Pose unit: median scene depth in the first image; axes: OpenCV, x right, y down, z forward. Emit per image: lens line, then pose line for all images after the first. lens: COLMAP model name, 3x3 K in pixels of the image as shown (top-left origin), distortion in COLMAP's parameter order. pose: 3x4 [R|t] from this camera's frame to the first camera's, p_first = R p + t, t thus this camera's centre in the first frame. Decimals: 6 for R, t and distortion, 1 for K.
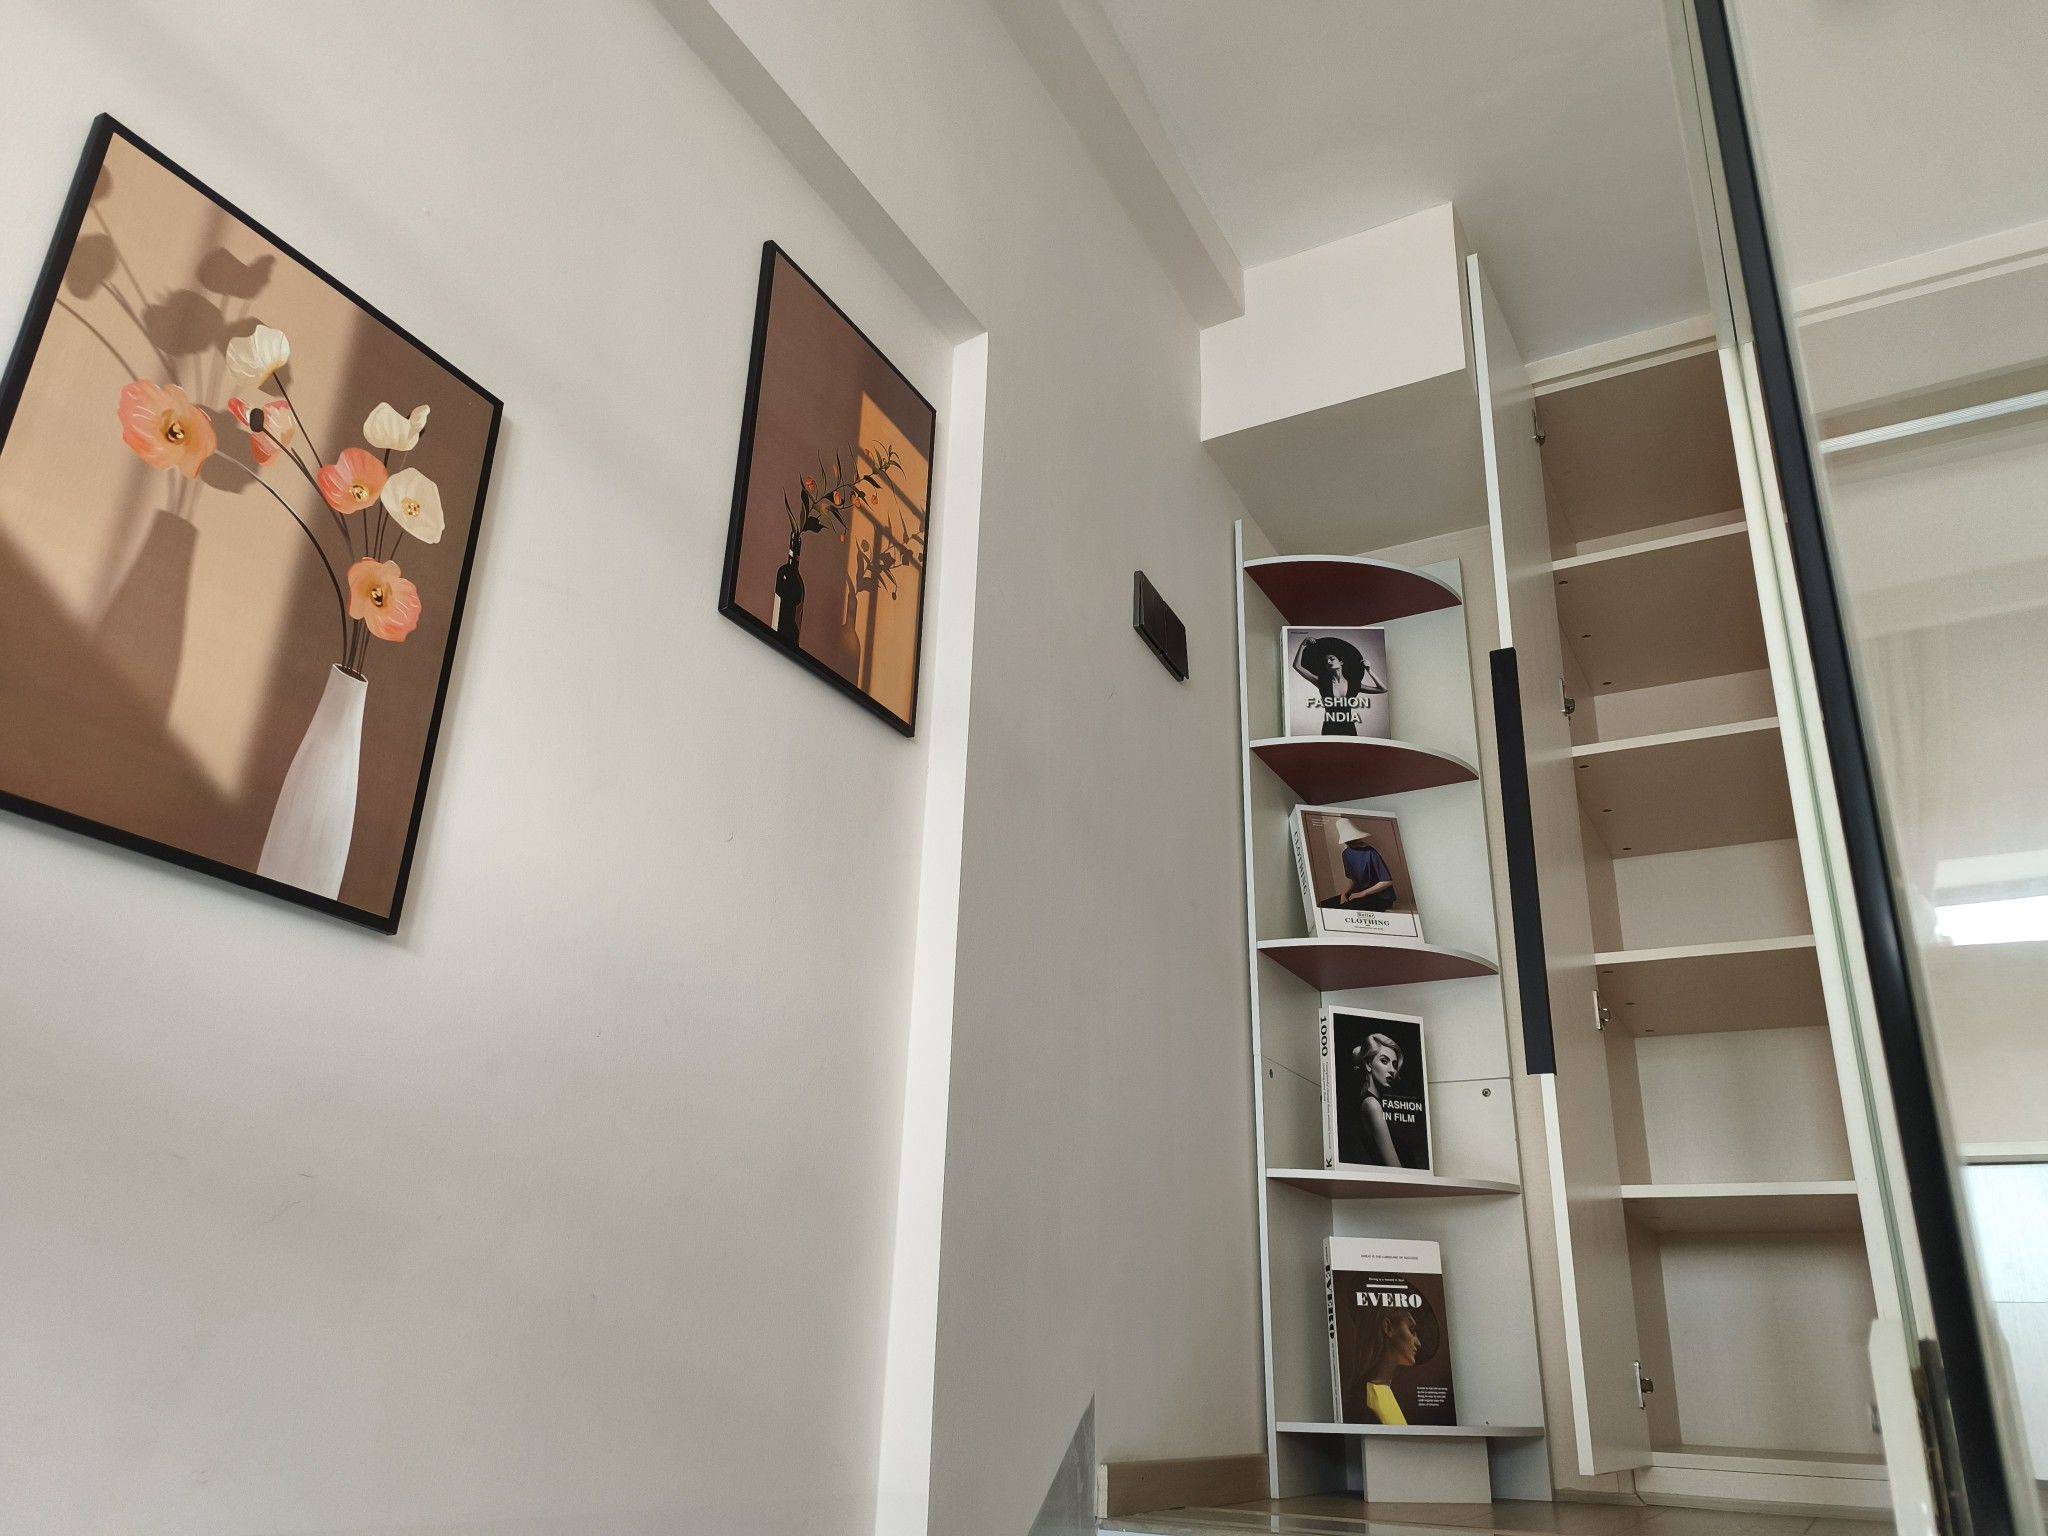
lens RADIAL K [[1497.9, 0, 1024.0], [0, 1497.9, 768.0], [0, 0, 1]] dist [0.038274, -0.038232]
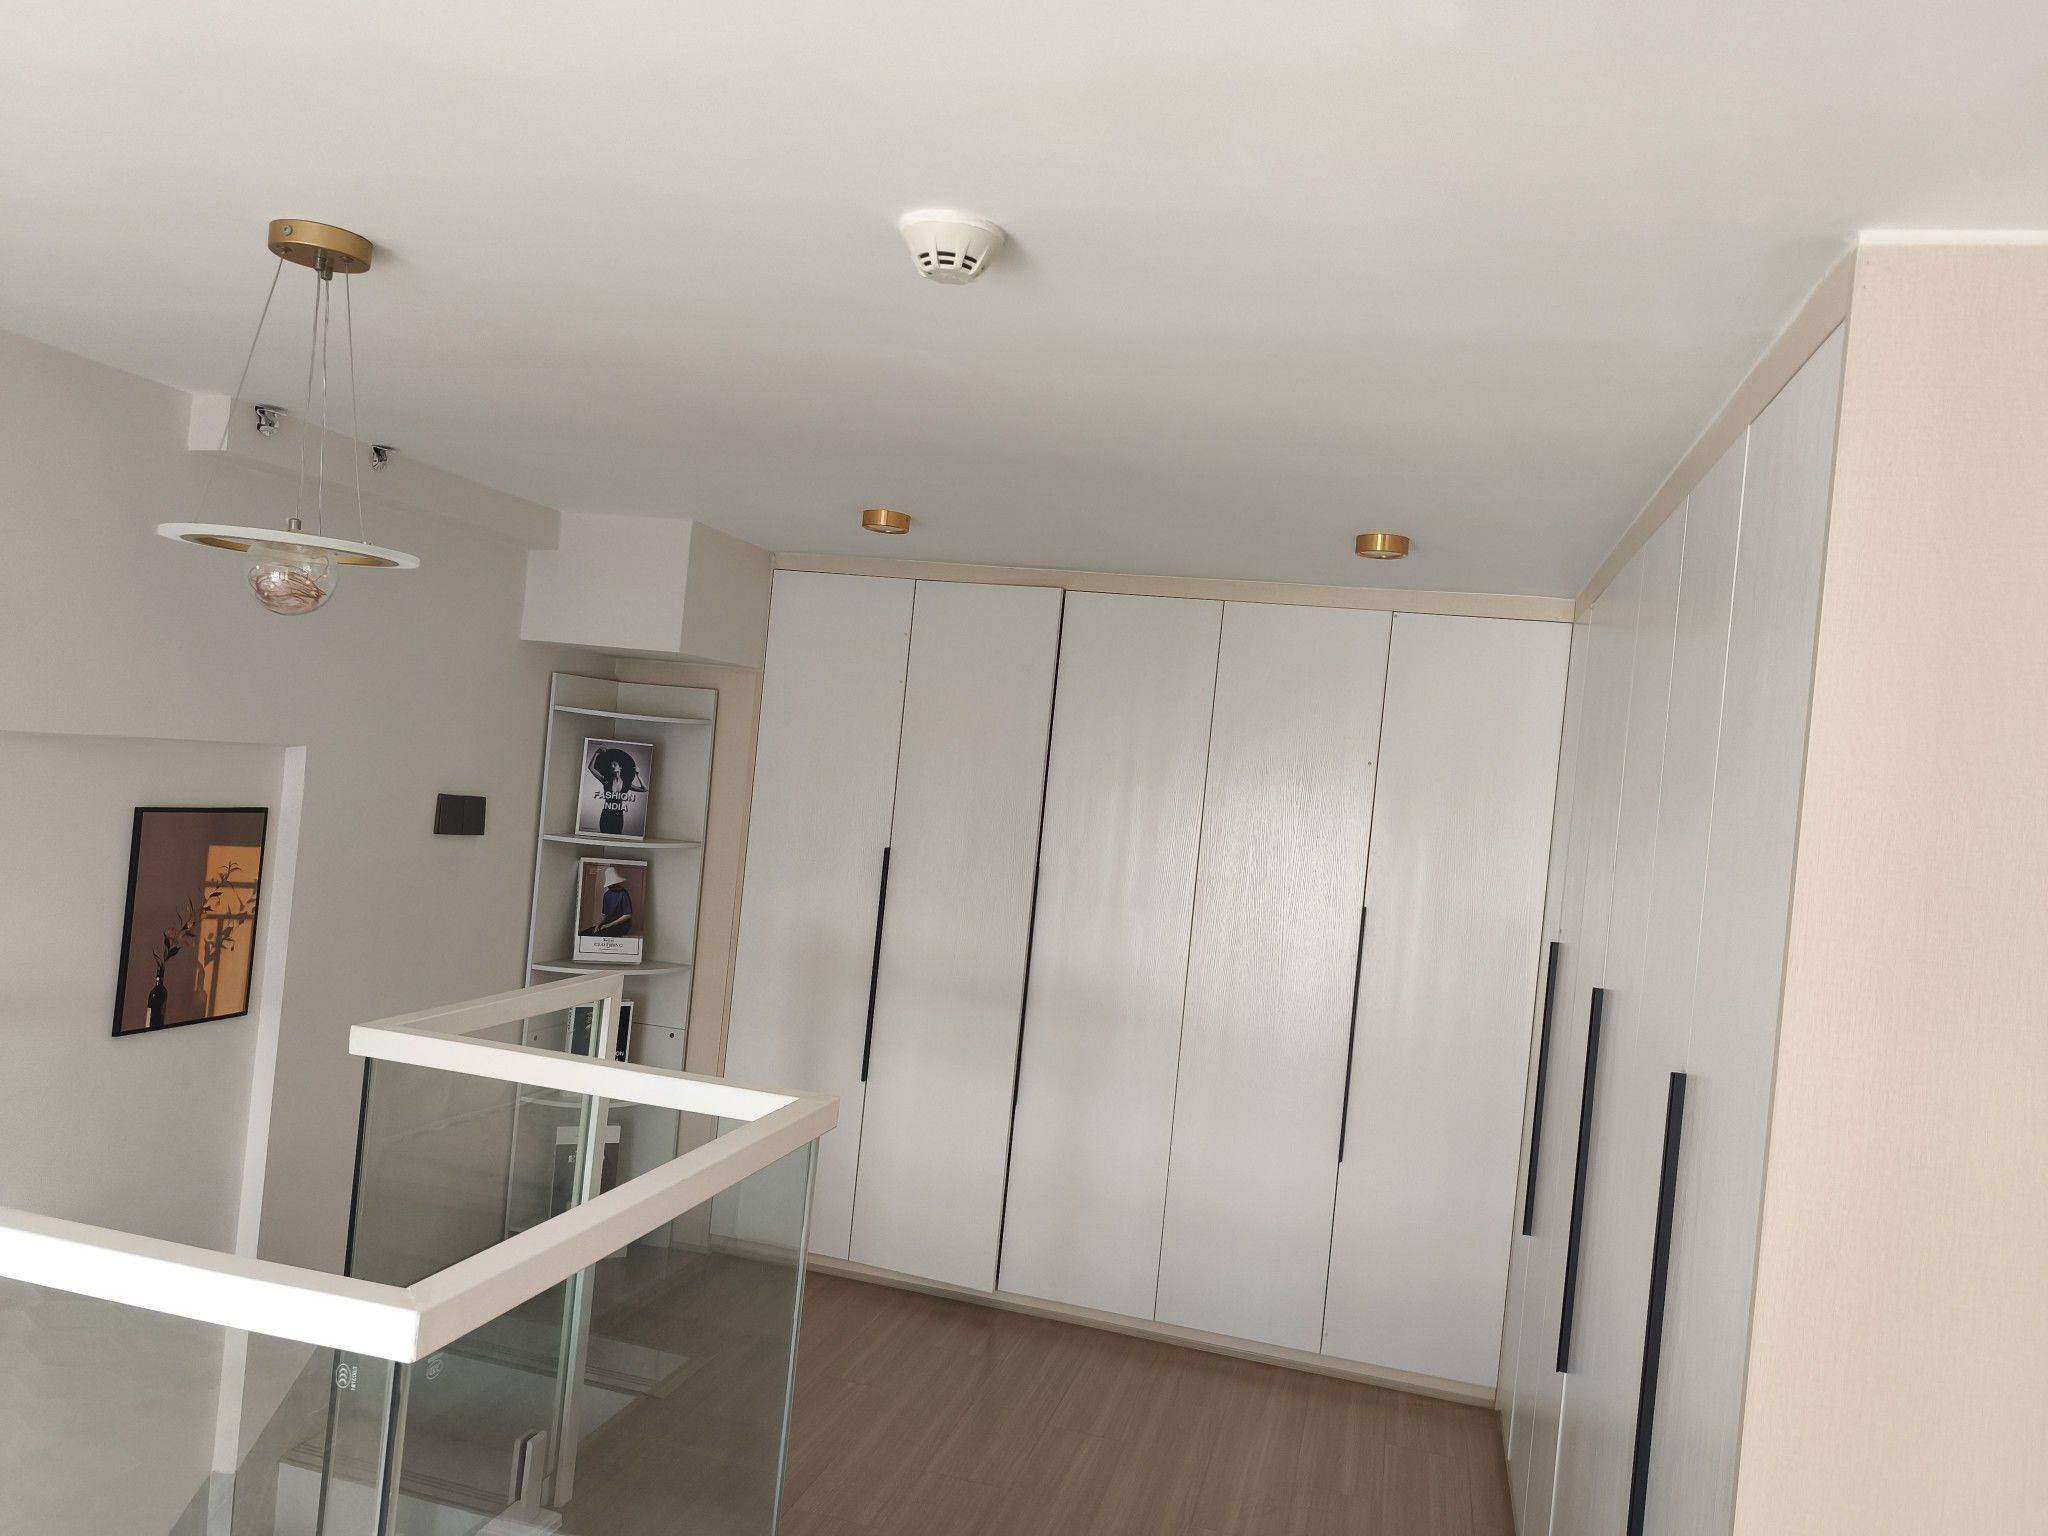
lens RADIAL K [[1497.9, 0, 1024.0], [0, 1497.9, 768.0], [0, 0, 1]] dist [0.038274, -0.038232]
pose [[0.971087, 0.059259, 0.231255, 0.291330], [-0.145752, 0.914370, 0.377735, -0.812511], [-0.189068, -0.400520, 0.896570, -0.534006]]
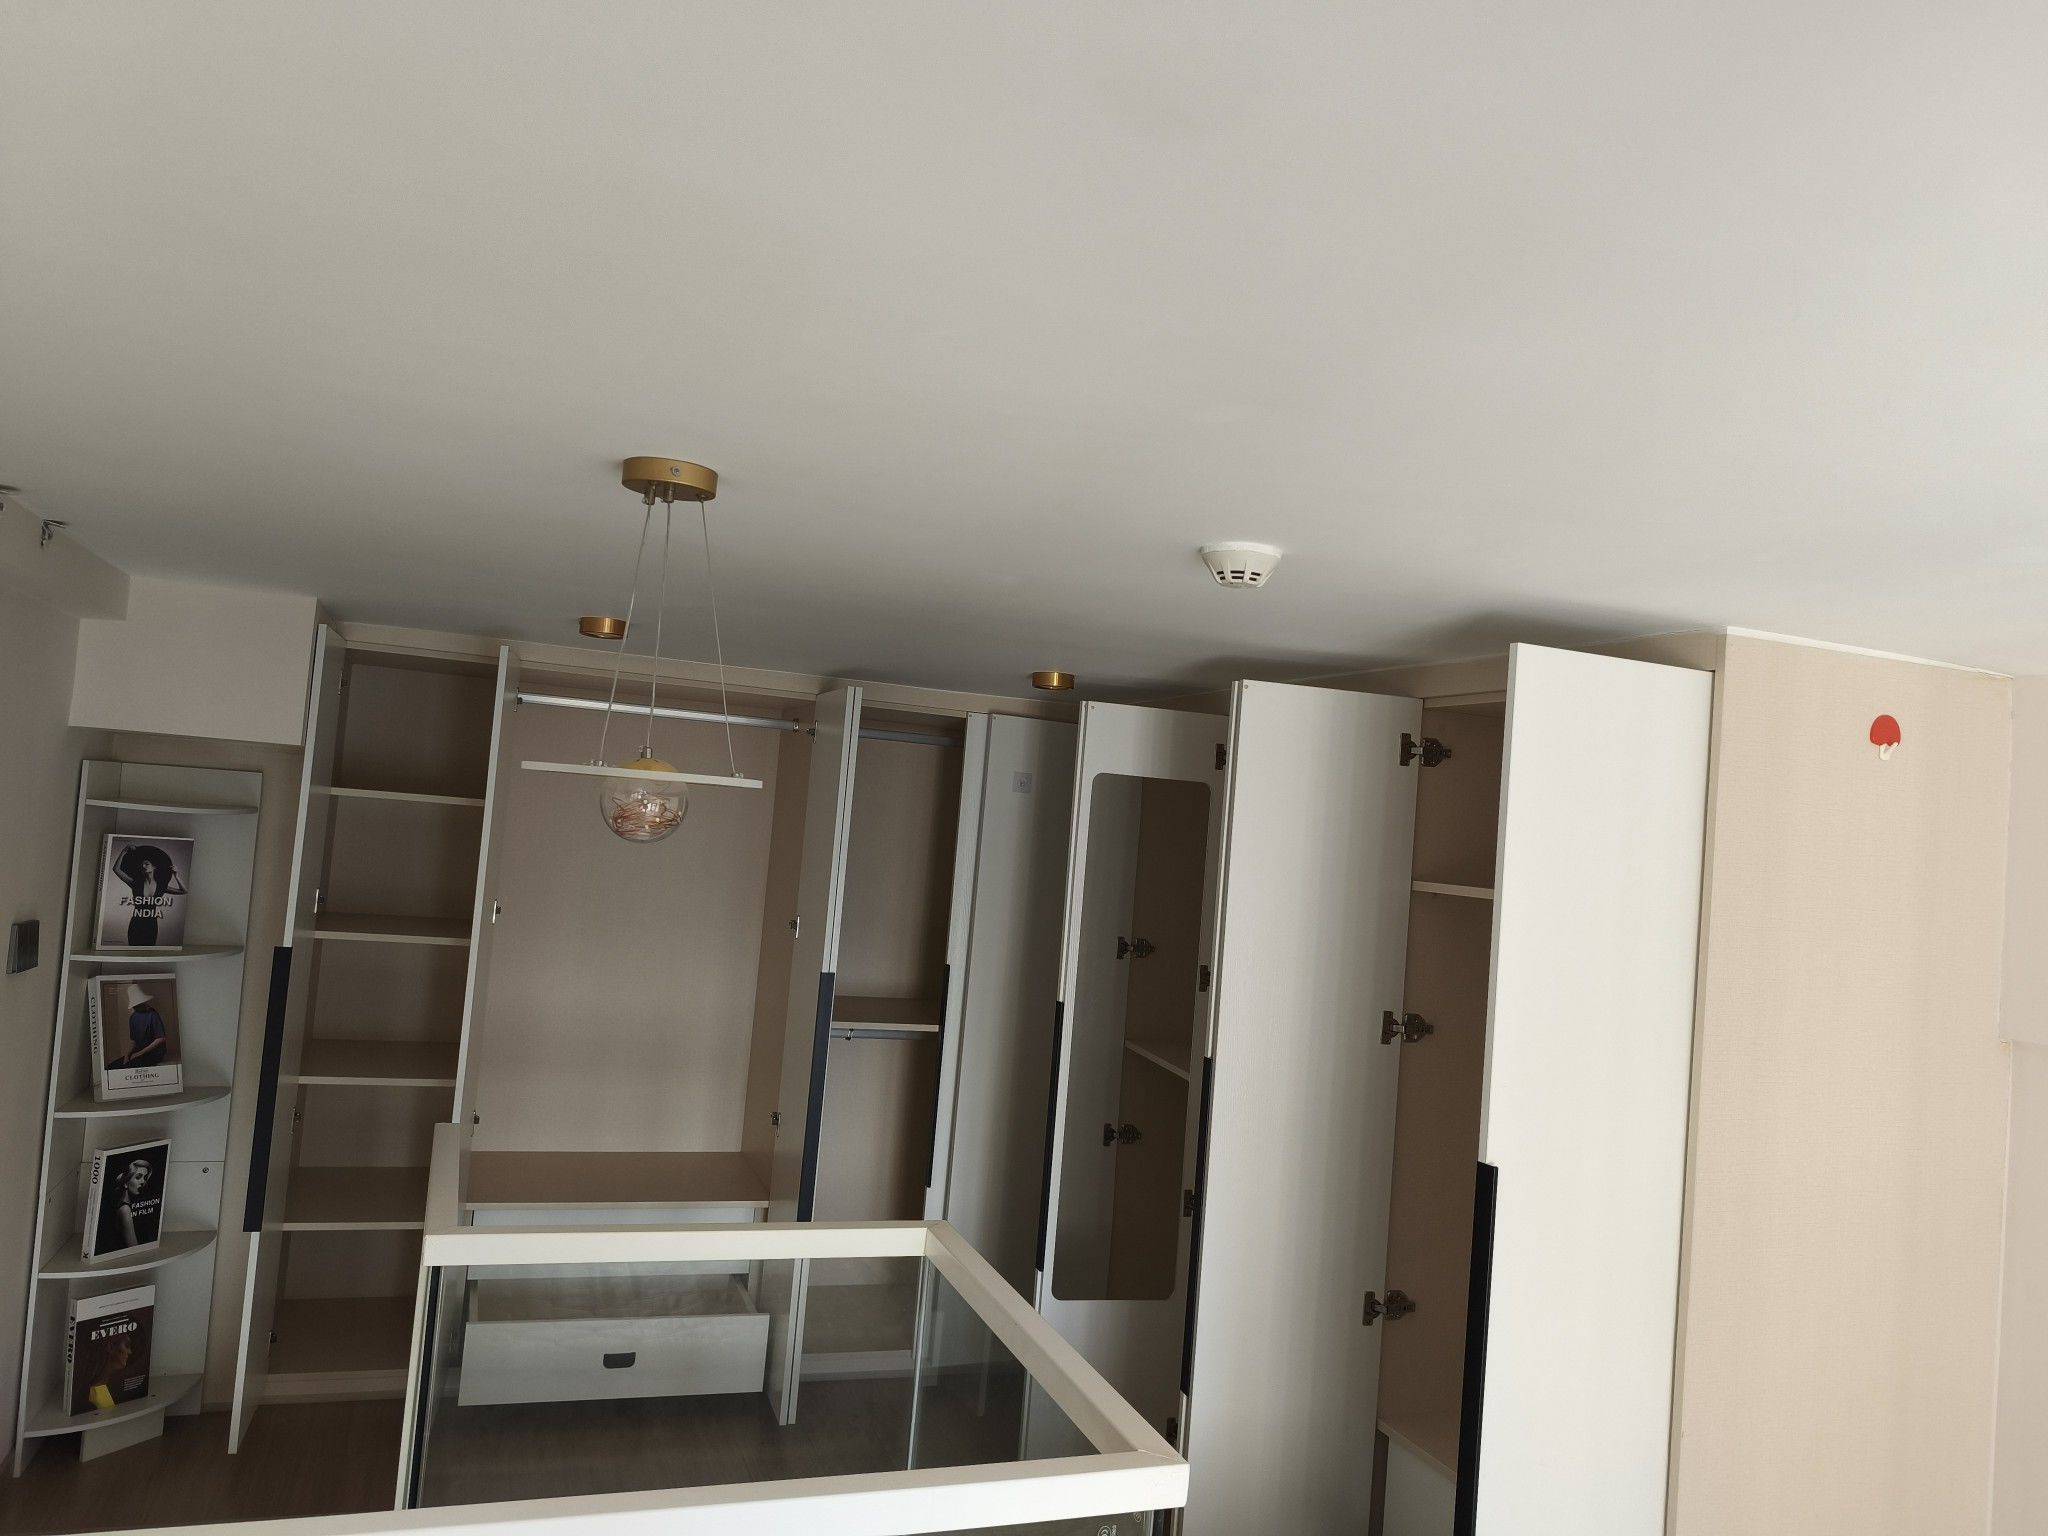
lens RADIAL K [[1497.9, 0, 1024.0], [0, 1497.9, 768.0], [0, 0, 1]] dist [0.038274, -0.038232]
pose [[0.662424, 0.055320, 0.747084, -0.319114], [-0.339917, 0.910892, 0.233948, -0.820152], [-0.667571, -0.408919, 0.622201, -0.349048]]
